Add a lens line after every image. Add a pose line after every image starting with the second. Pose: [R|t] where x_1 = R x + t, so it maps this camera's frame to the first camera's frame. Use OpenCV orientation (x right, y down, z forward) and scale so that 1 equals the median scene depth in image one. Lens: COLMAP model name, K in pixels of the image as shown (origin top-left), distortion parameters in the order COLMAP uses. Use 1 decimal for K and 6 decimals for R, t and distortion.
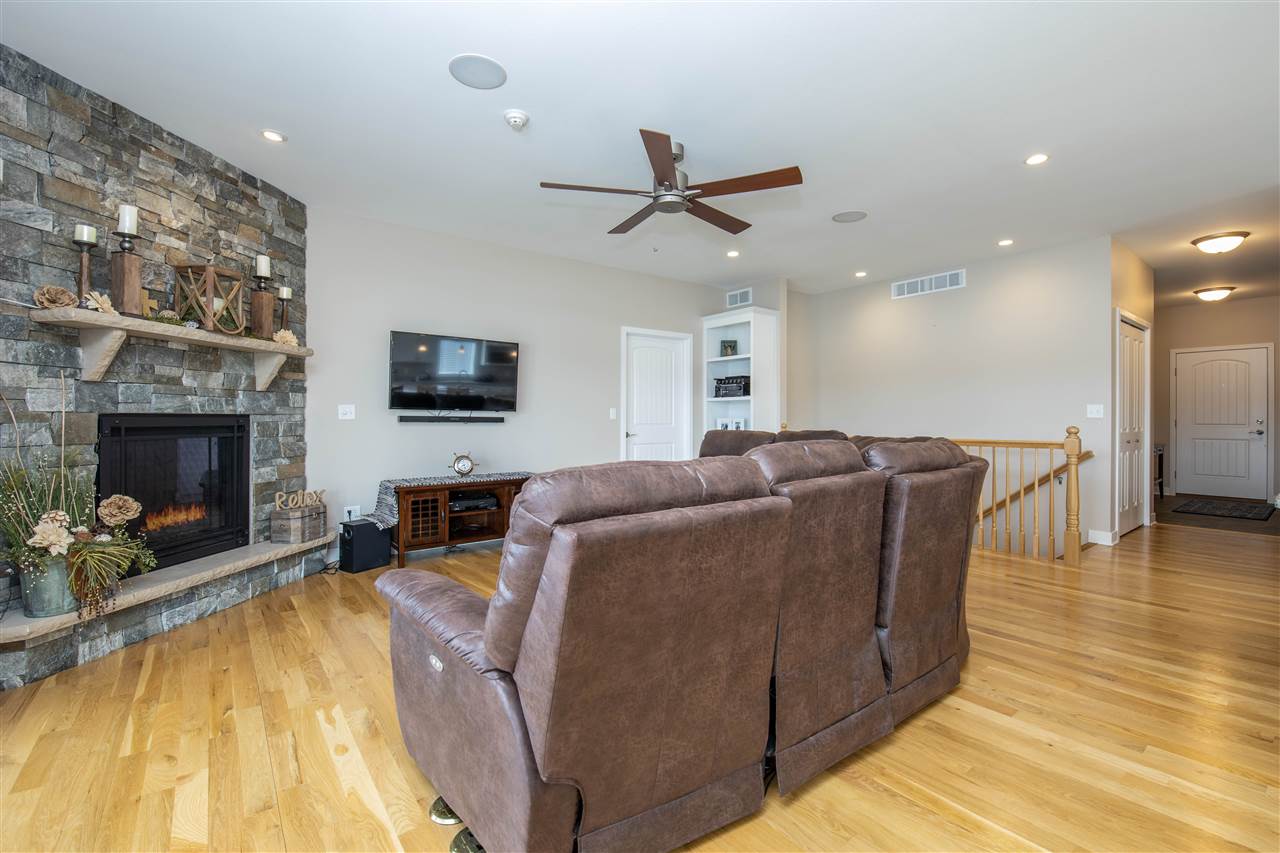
lens RADIAL K [[562.7, 0, 635.4], [0, 562.7, 416.5], [0, 0, 1]] dist [-0.013155, -0.005176]
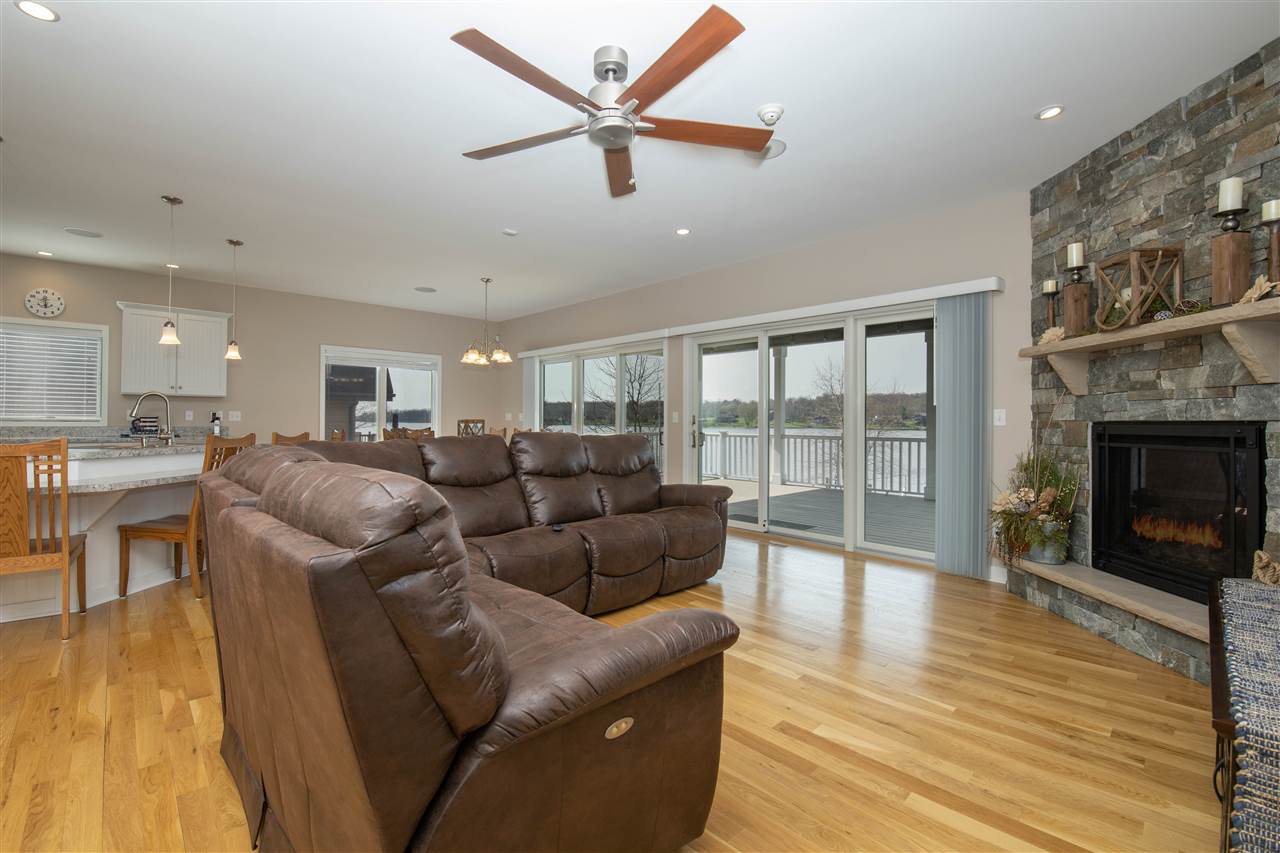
lens RADIAL K [[560.5, 0, 638.1], [0, 560.5, 433.0], [0, 0, 1]] dist [-0.013198, -0.005361]
pose [[-0.994481, -0.006890, -0.104689, 0.103382], [-0.008370, 0.999871, 0.013700, 0.009262], [0.104581, 0.014501, -0.994411, 1.835133]]
